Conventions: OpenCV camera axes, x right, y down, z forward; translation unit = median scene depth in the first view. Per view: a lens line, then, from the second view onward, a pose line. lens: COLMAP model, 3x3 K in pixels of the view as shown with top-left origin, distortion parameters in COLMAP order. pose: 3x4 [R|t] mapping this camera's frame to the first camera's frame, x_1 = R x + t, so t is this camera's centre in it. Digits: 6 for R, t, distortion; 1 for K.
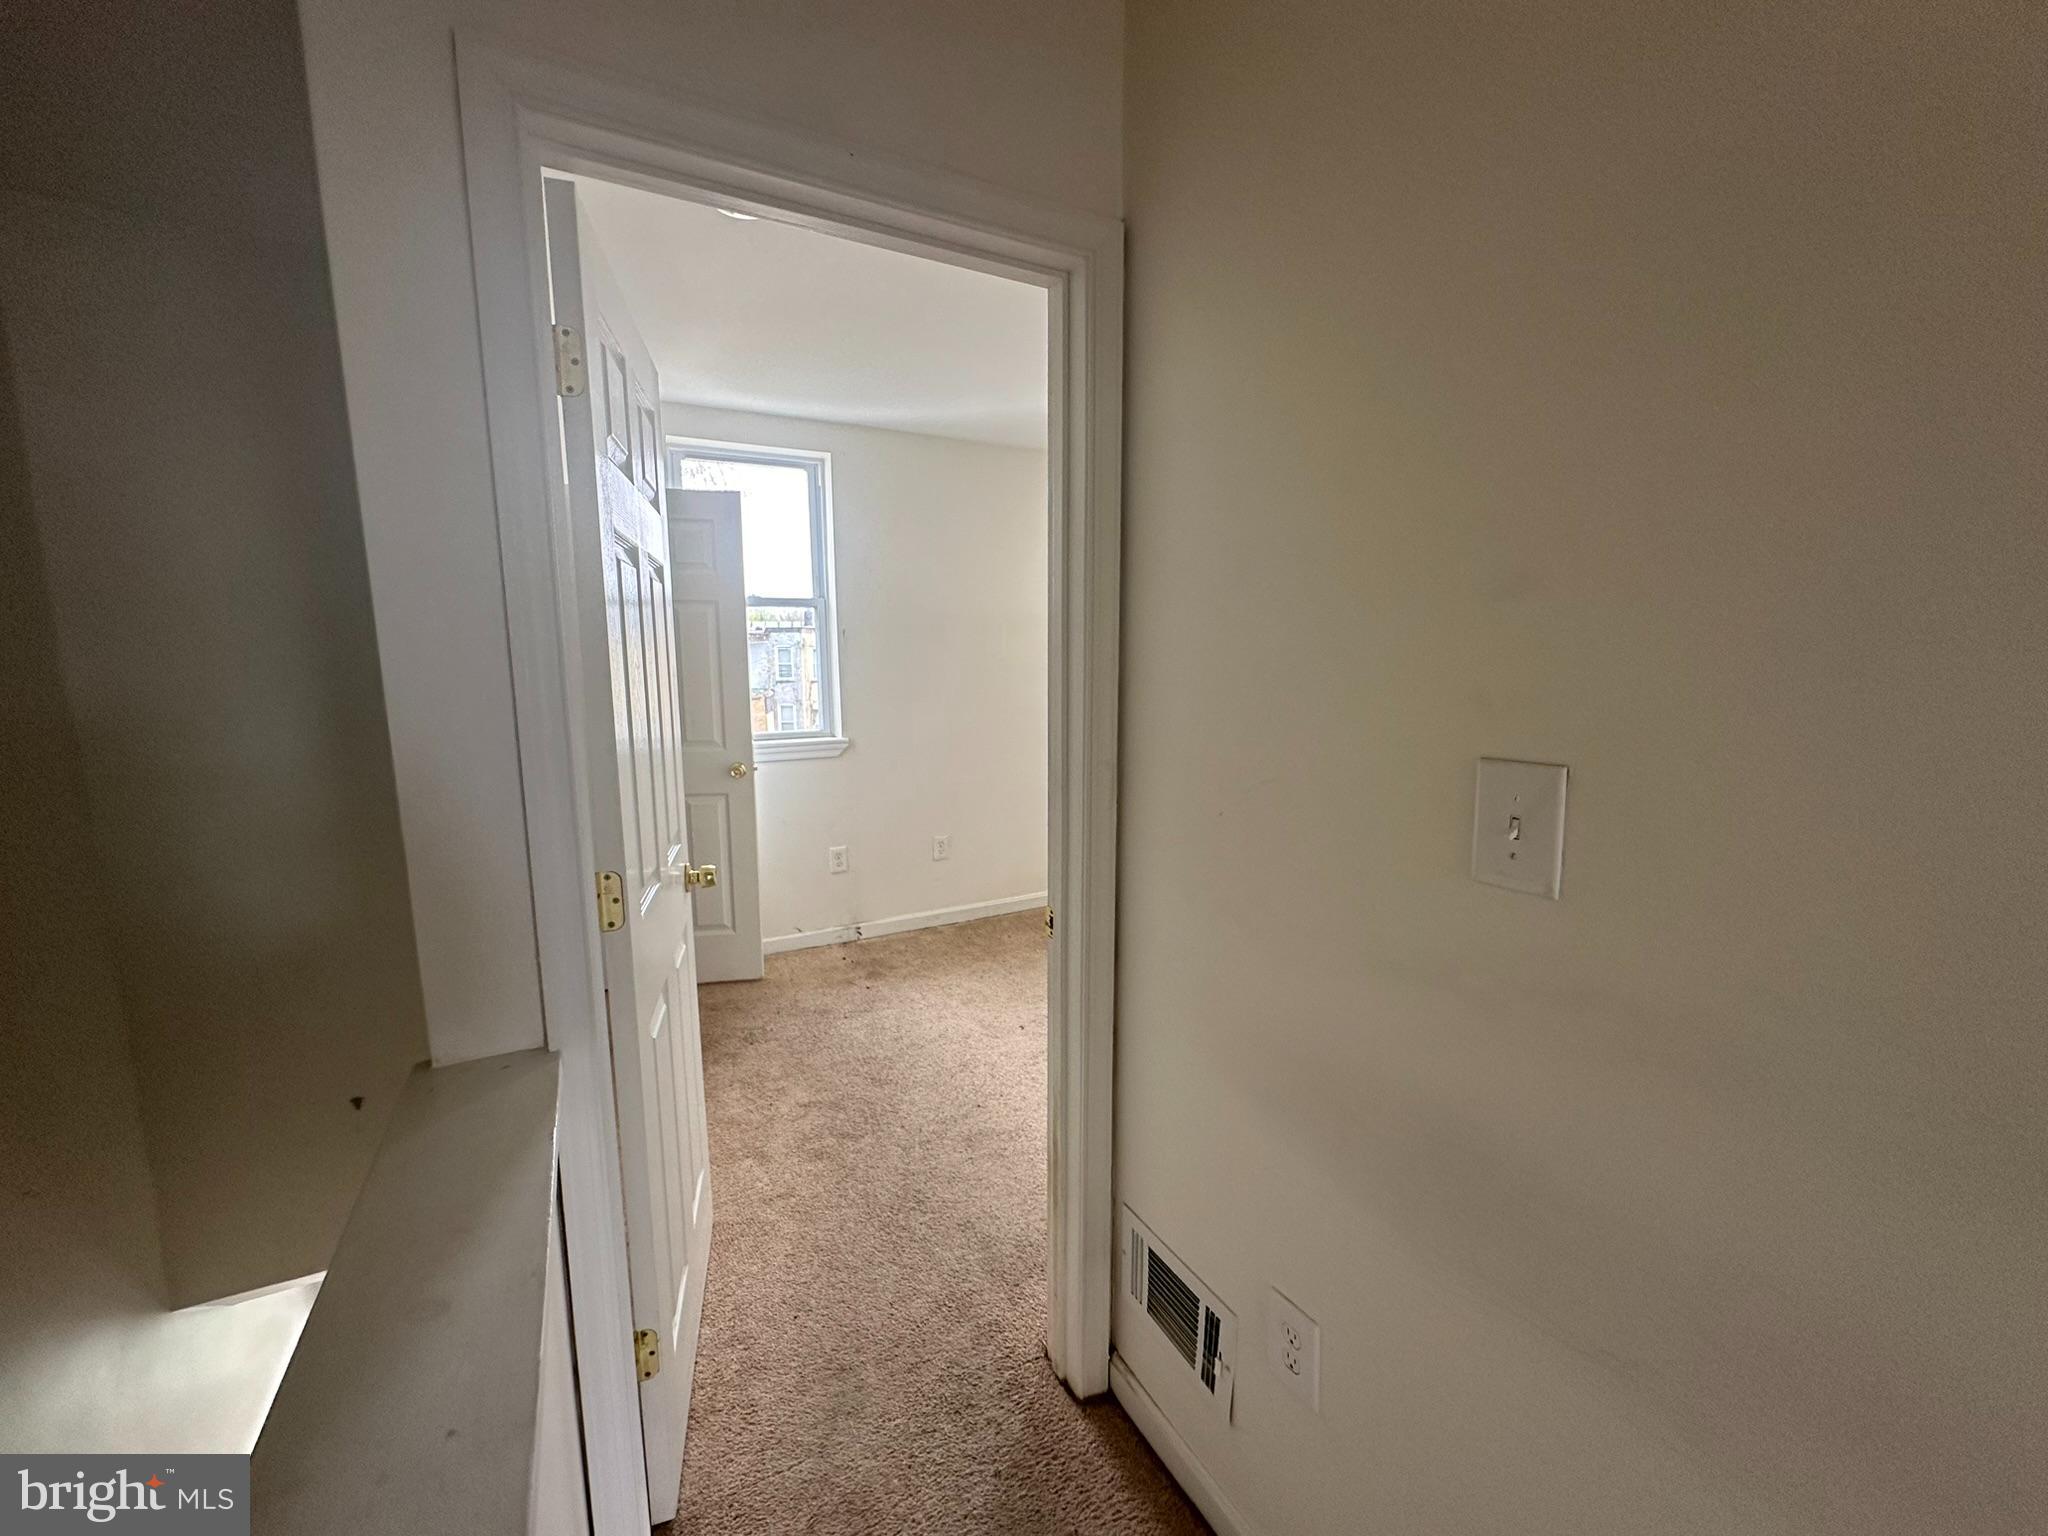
lens RADIAL K [[819.6, 0, 1024.0], [0, 819.6, 768.0], [0, 0, 1]] dist [-0.000129, 0.000002]
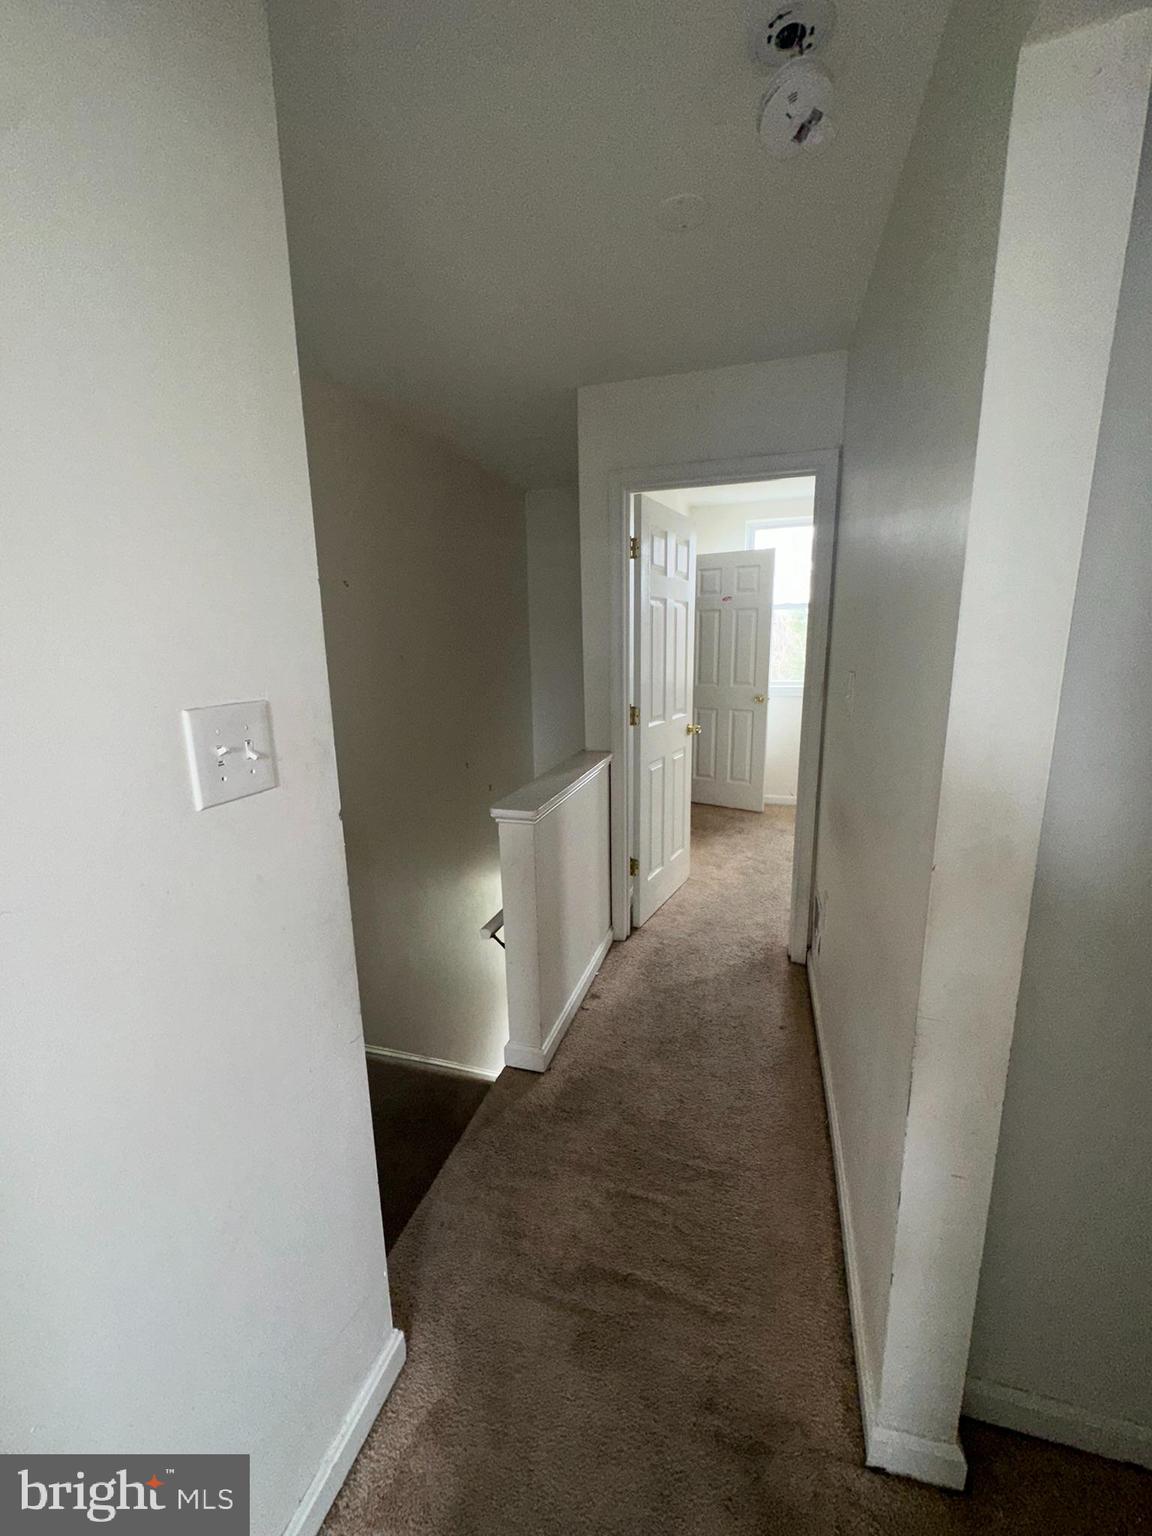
lens RADIAL K [[614.7, 0, 576.0], [0, 614.7, 768.0], [0, 0, 1]] dist [-0.000129, 0.000002]
pose [[0.702326, 0.136117, -0.698720, 0.518344], [-0.084147, 0.990541, 0.108385, 0.061831], [0.706864, -0.017327, 0.707137, -0.429602]]
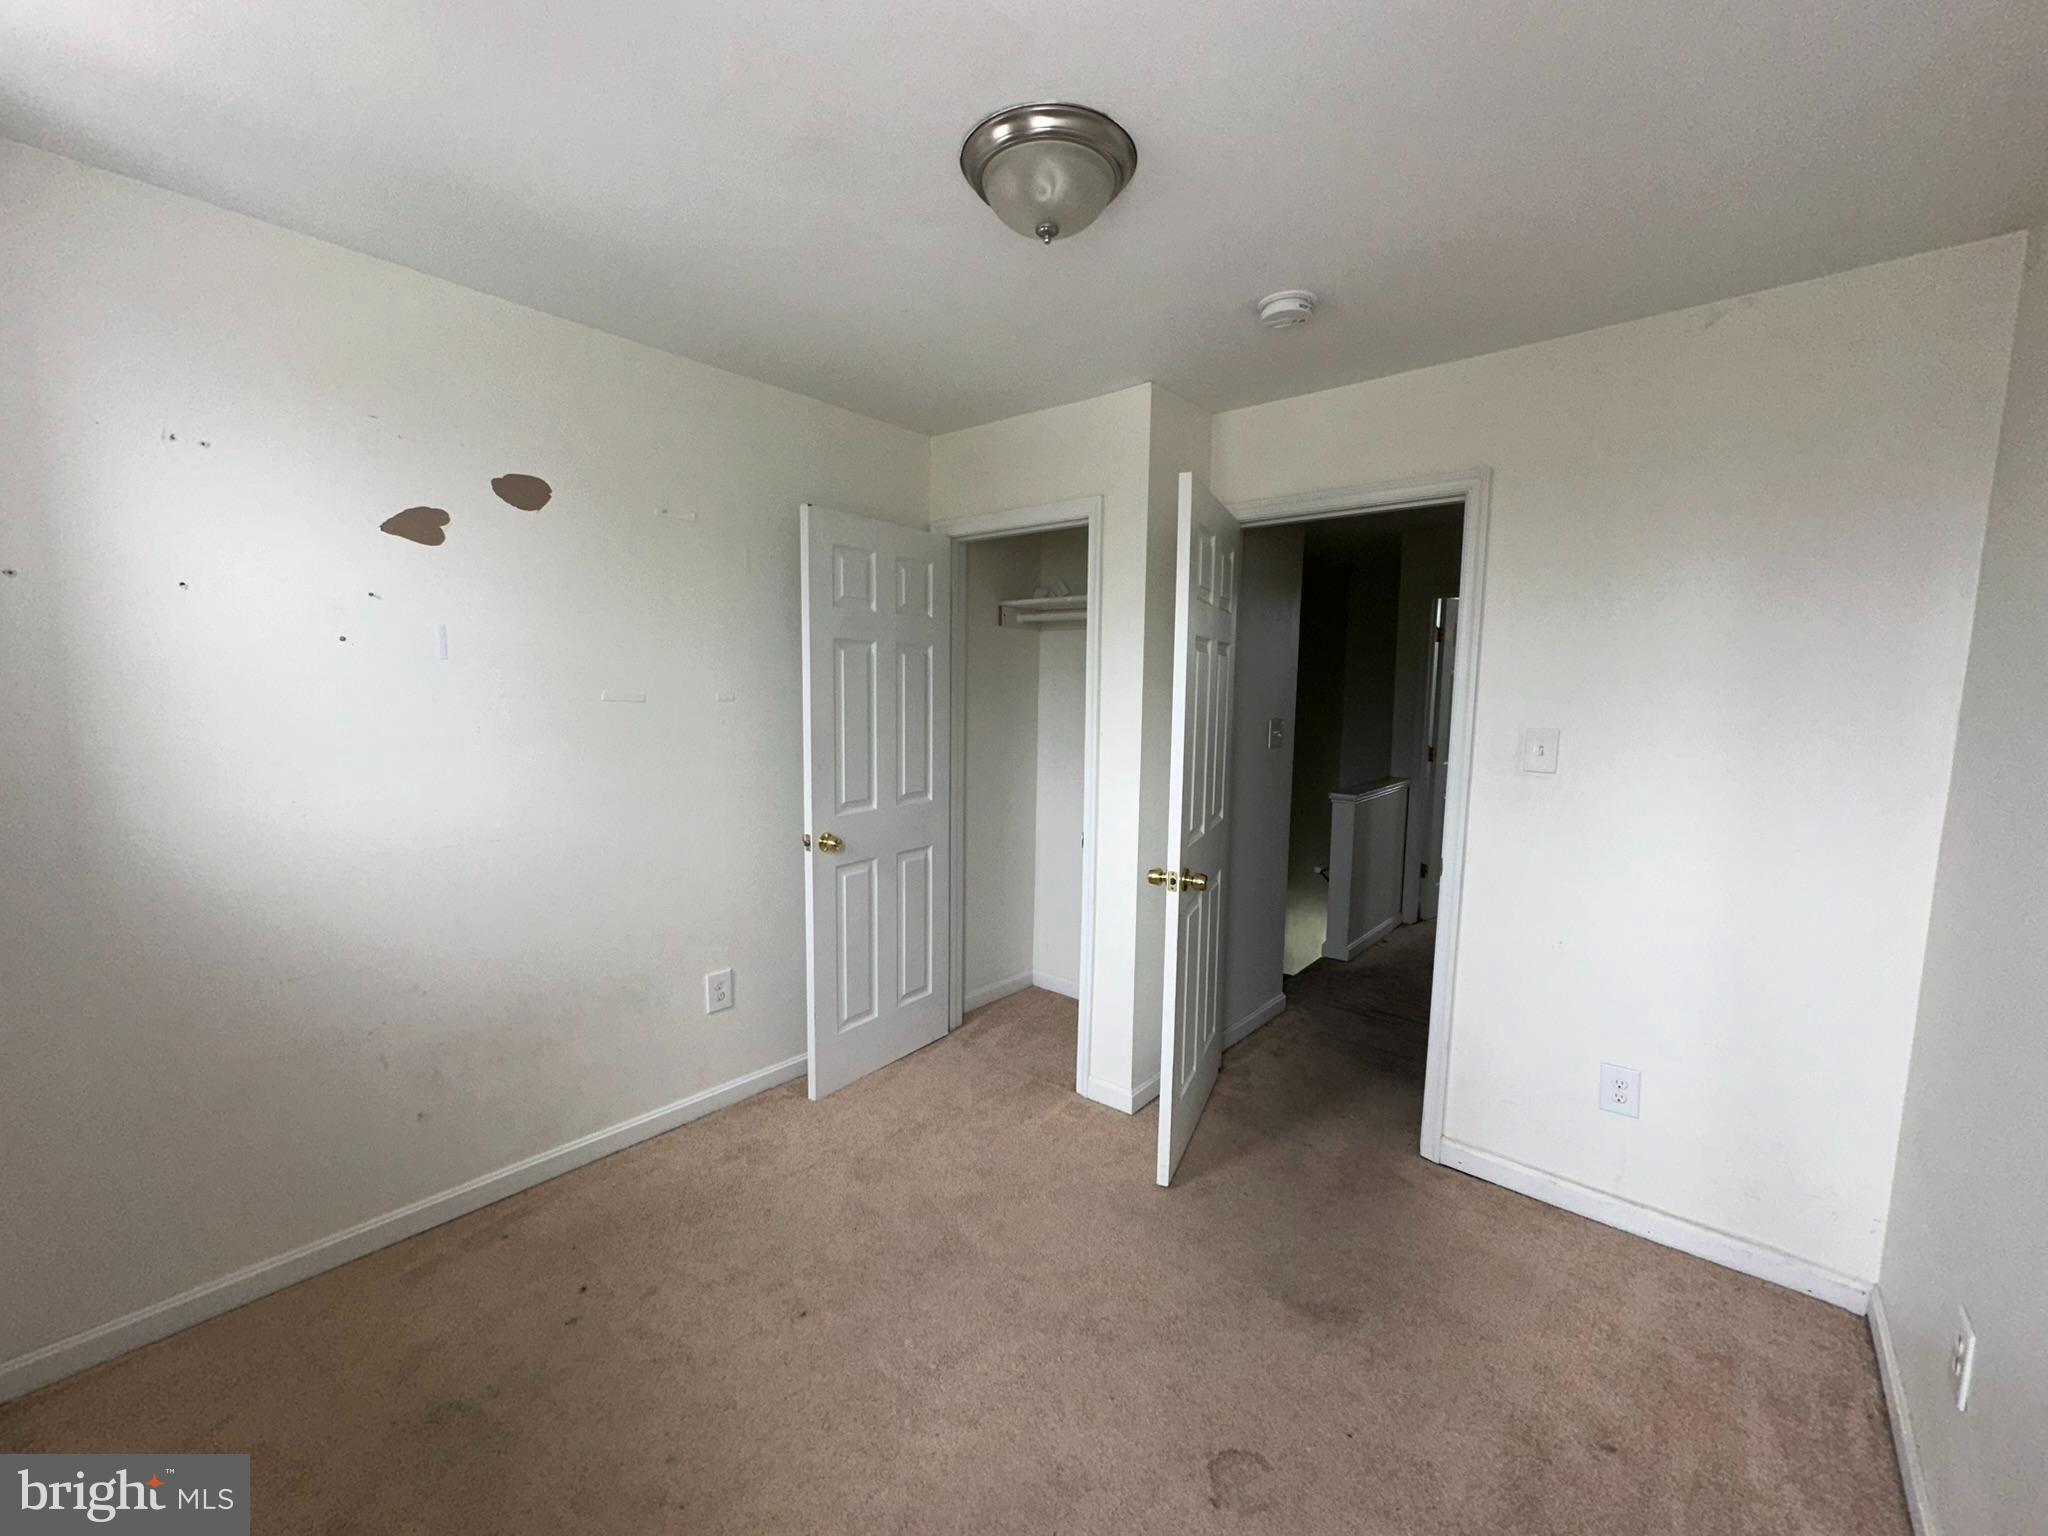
lens RADIAL K [[819.6, 0, 1024.0], [0, 819.6, 768.0], [0, 0, 1]] dist [-0.000129, 0.000002]
pose [[0.361583, 0.110755, -0.925738, 1.362150], [-0.143900, 0.987651, 0.061957, 0.138764], [0.921168, 0.110811, 0.373055, -1.289833]]
